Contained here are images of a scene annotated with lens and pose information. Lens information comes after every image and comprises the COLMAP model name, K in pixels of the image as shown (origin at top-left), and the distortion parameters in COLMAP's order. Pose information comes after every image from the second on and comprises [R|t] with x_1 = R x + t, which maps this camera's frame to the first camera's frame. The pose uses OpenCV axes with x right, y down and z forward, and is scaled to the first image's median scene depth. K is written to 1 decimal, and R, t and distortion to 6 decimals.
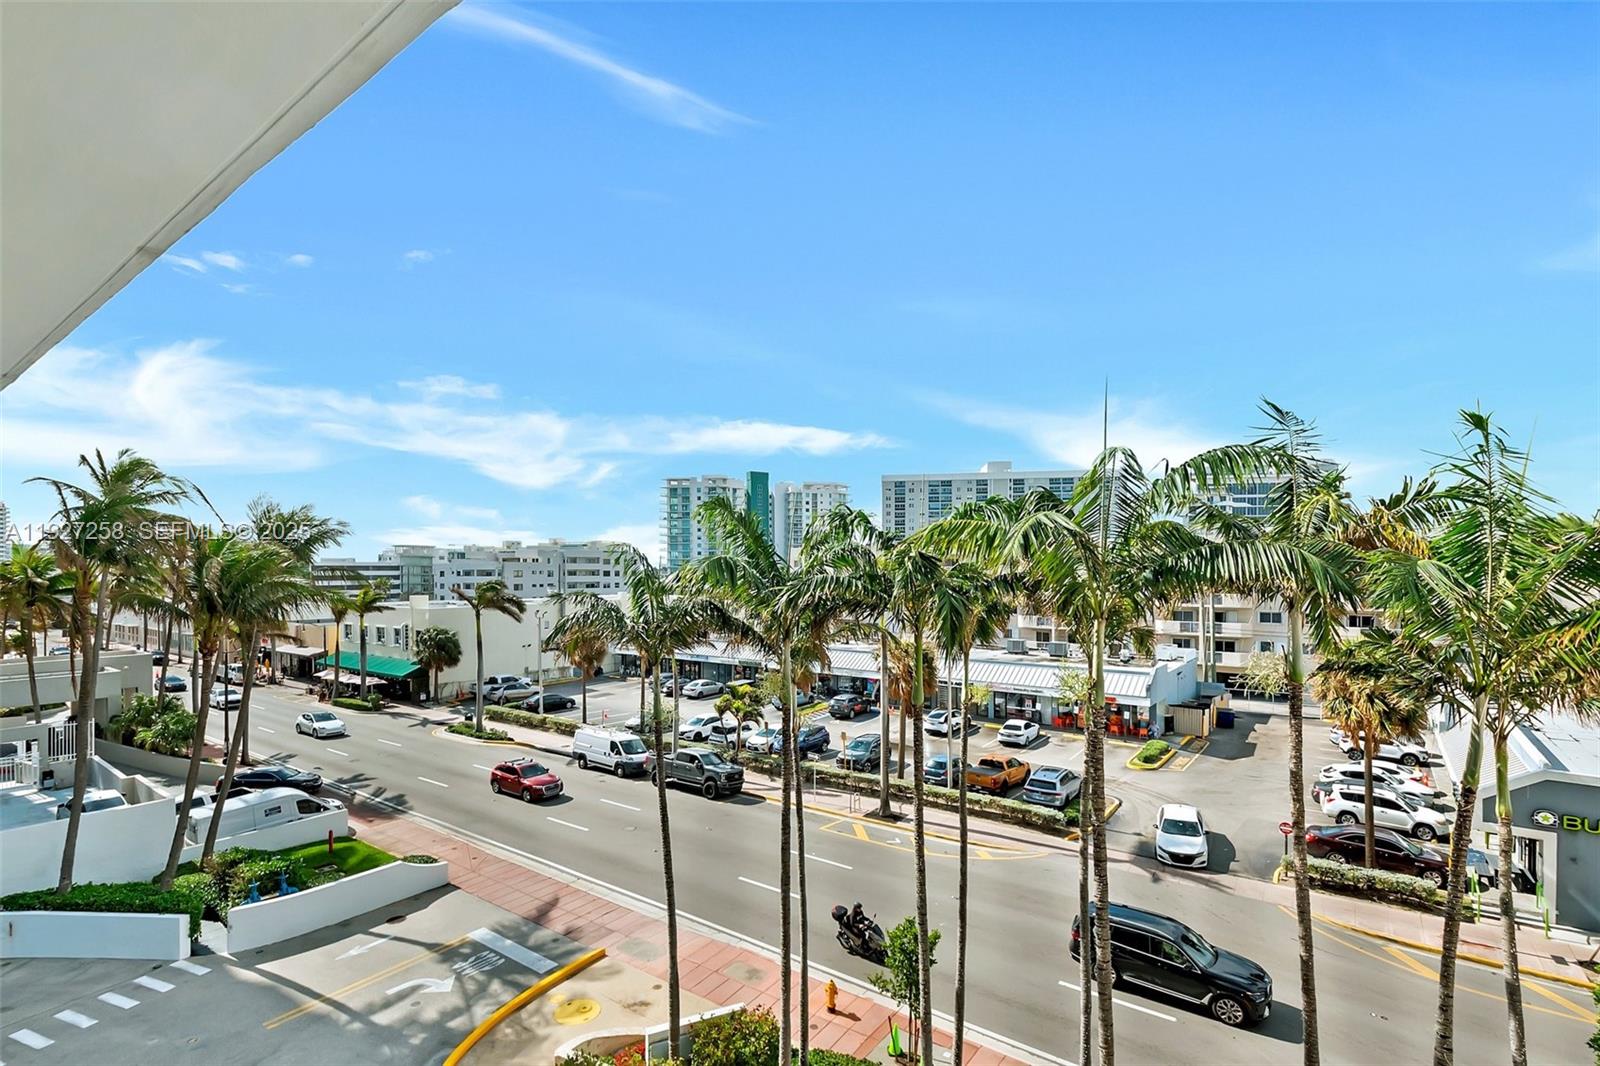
lens RADIAL K [[721.9, 0, 791.7], [0, 721.9, 570.5], [0, 0, 1]] dist [0.003927, -0.008170]
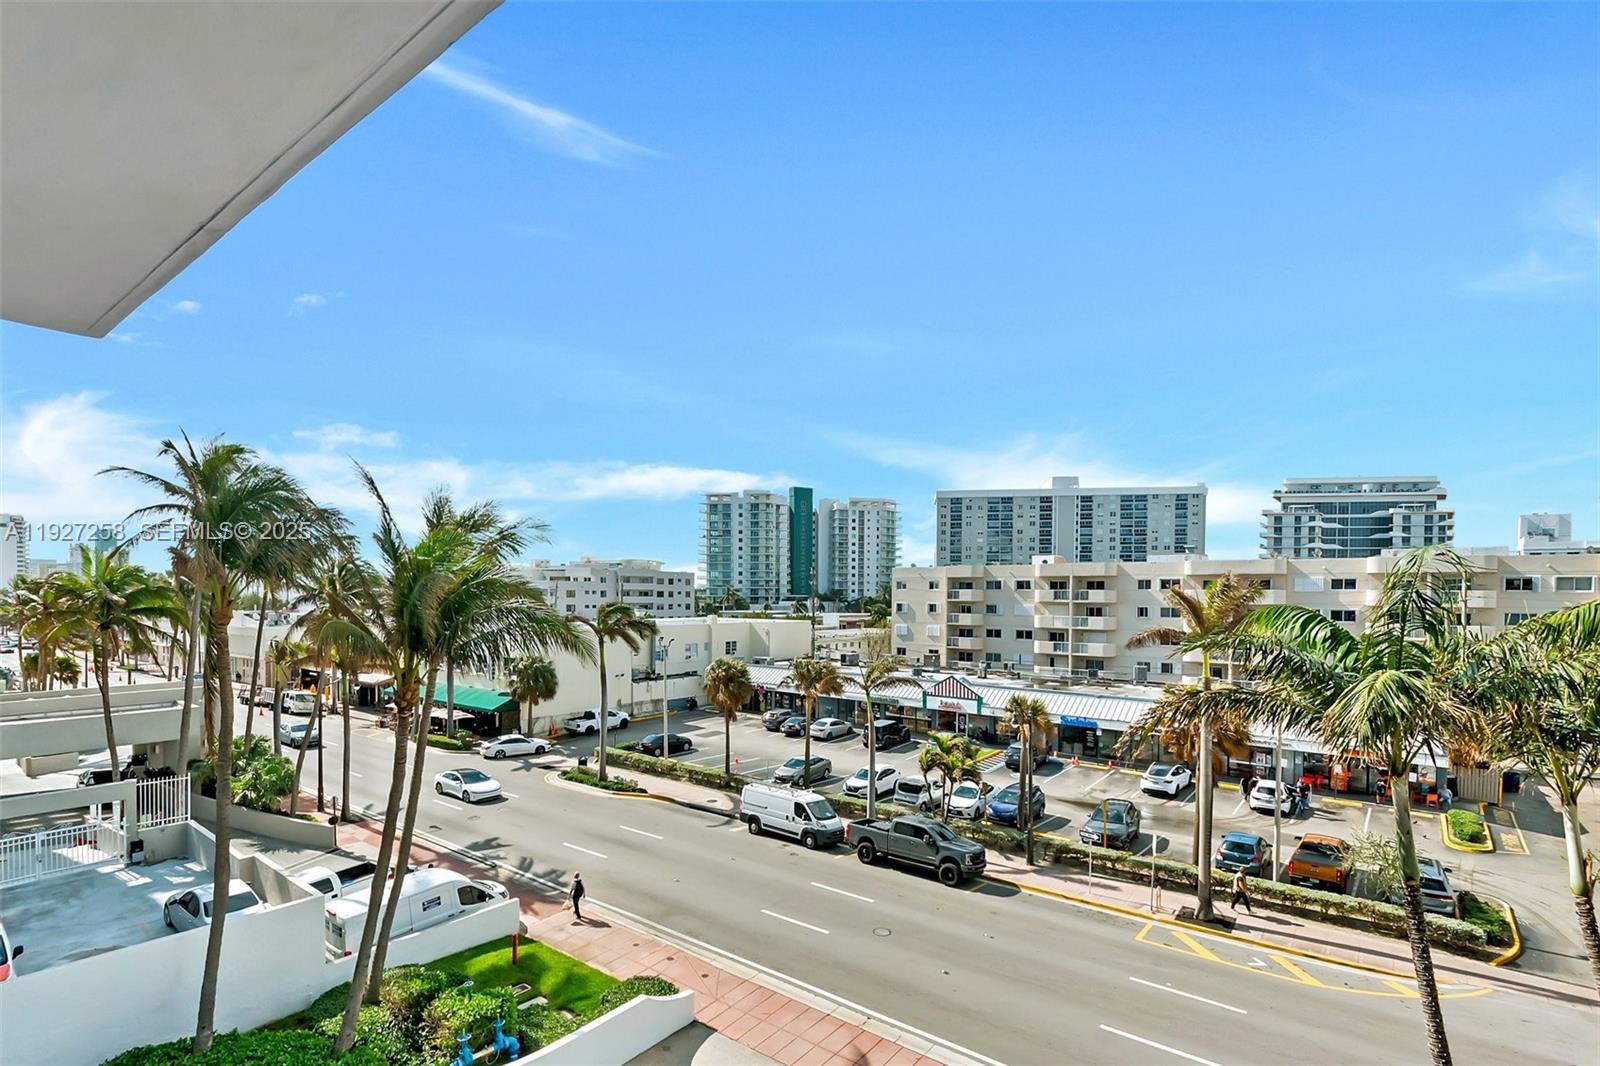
lens RADIAL K [[733.9, 0, 766.1], [0, 733.9, 611.5], [0, 0, 1]] dist [0.022409, -0.024477]
pose [[0.999219, 0.010649, -0.038046, -0.198672], [-0.009652, 0.999608, 0.026284, 0.000745], [0.038311, -0.025897, 0.998930, 0.142343]]
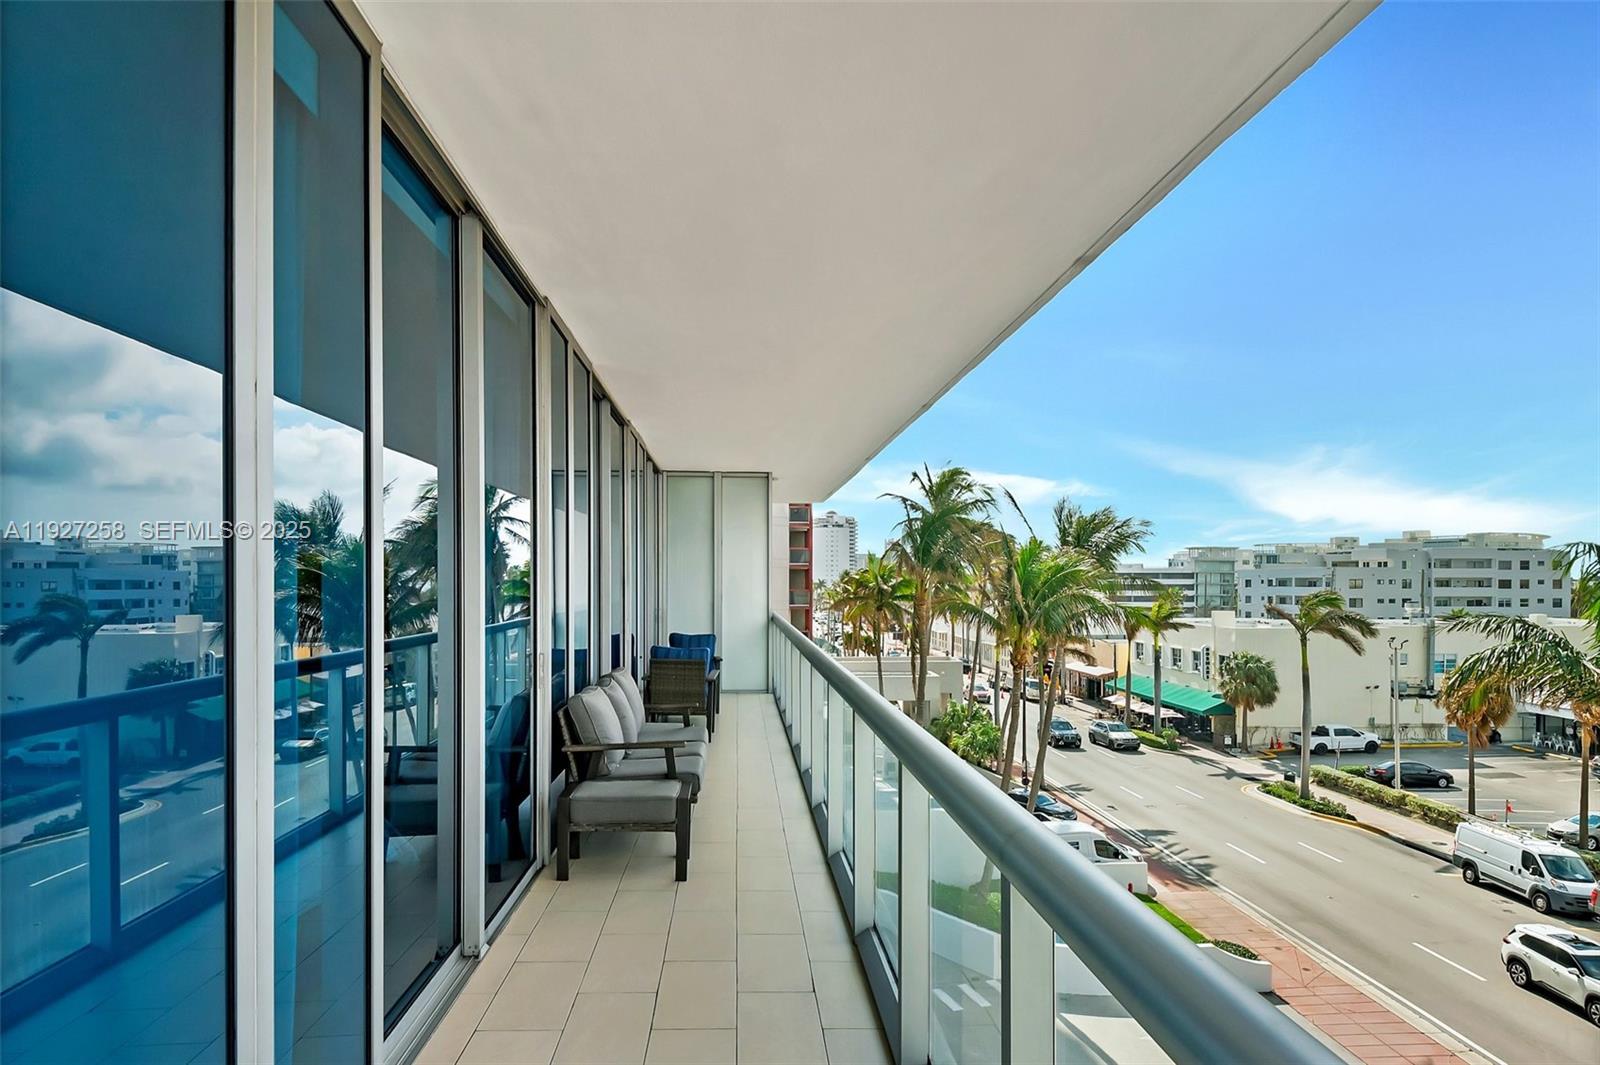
lens RADIAL K [[945.4, 0, 792.8], [0, 945.4, 579.8], [0, 0, 1]] dist [0.000572, -0.019189]
pose [[0.625477, 0.003163, -0.780236, -0.009423], [-0.001965, 0.999995, 0.002478, -0.000984], [0.780240, -0.000017, 0.625480, -0.006952]]
